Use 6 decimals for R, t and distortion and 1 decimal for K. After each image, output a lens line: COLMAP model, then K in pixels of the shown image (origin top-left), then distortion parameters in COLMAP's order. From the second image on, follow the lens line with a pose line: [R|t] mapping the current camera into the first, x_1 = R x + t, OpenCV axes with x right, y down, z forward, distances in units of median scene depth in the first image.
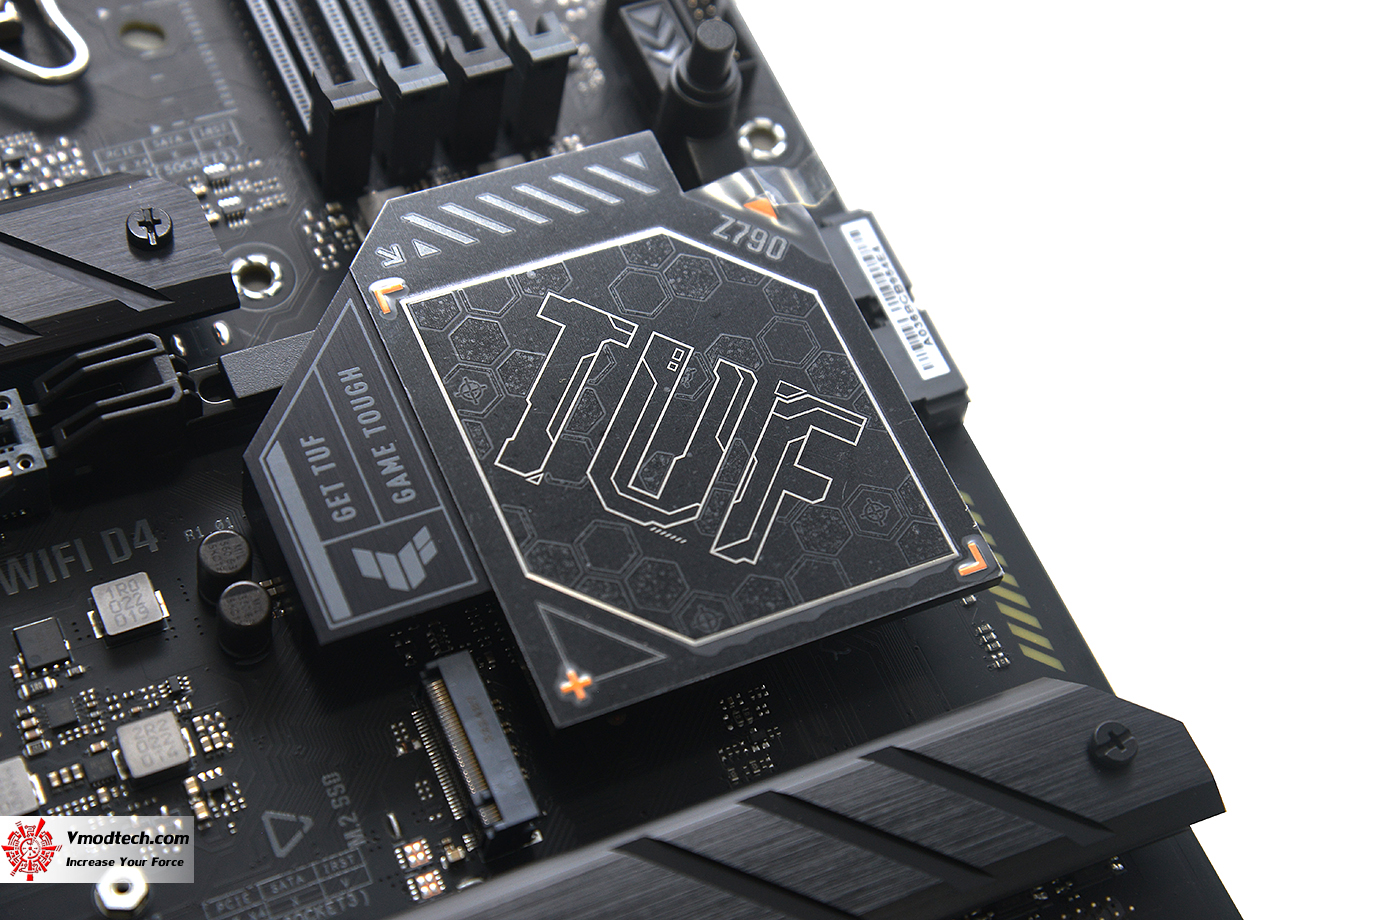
lens RADIAL K [[2602.7, 0, 678.3], [0, 2602.7, 457.5], [0, 0, 1]] dist [0.281519, 0.109486]
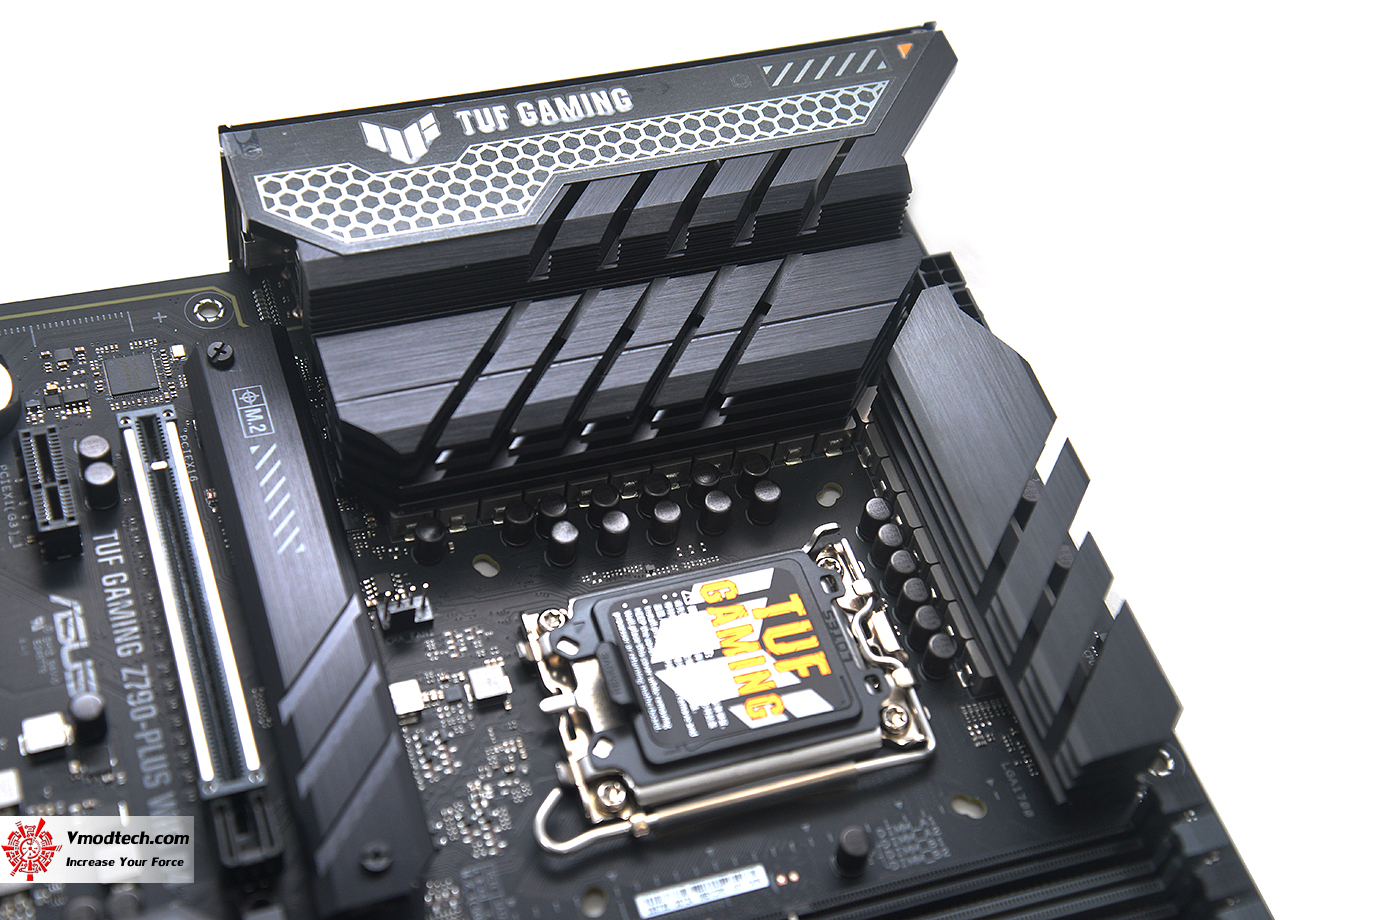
lens RADIAL K [[2175.8, 0, 689.0], [0, 2175.8, 460.0], [0, 0, 1]] dist [0.226848, 0.058928]
pose [[-0.078684, 0.692986, -0.716645, 0.532900], [-0.923426, 0.220201, 0.314319, -0.711233], [0.375624, 0.686500, 0.622595, 0.155323]]
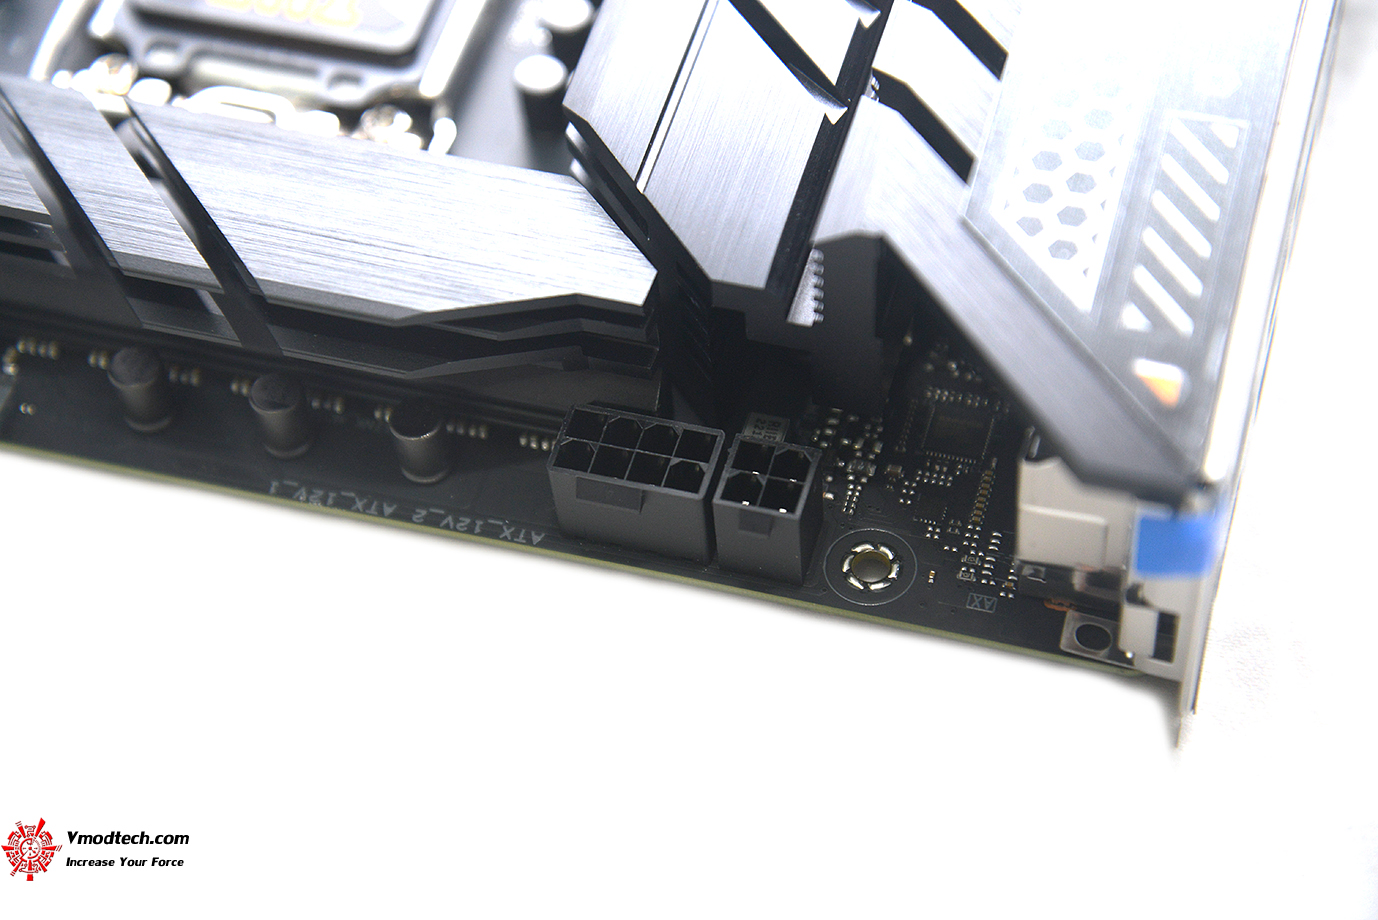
lens RADIAL K [[2602.7, 0, 678.3], [0, 2602.7, 457.5], [0, 0, 1]] dist [0.281519, 0.109486]
pose [[-0.758503, -0.578594, 0.299837, -0.981110], [0.534413, -0.288970, 0.794292, -1.152736], [-0.372928, 0.762709, 0.528393, 0.650595]]
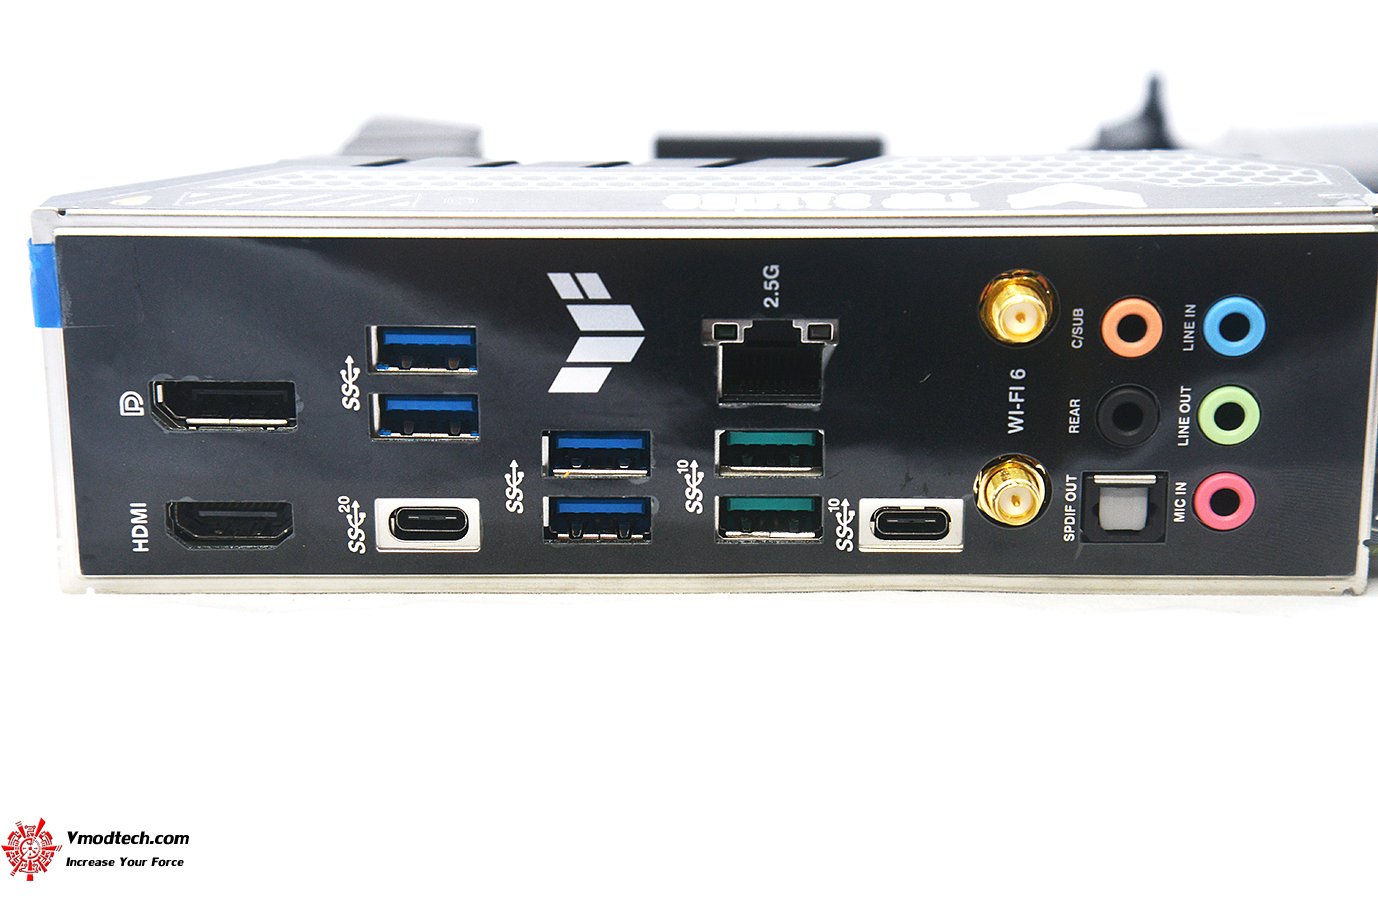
lens RADIAL K [[2602.7, 0, 678.3], [0, 2602.7, 457.5], [0, 0, 1]] dist [0.281519, 0.109486]
pose [[0.428929, -0.400181, 0.809861, -1.639116], [0.817097, 0.554161, -0.158931, -0.015220], [-0.385192, 0.729905, 0.564682, 0.401807]]
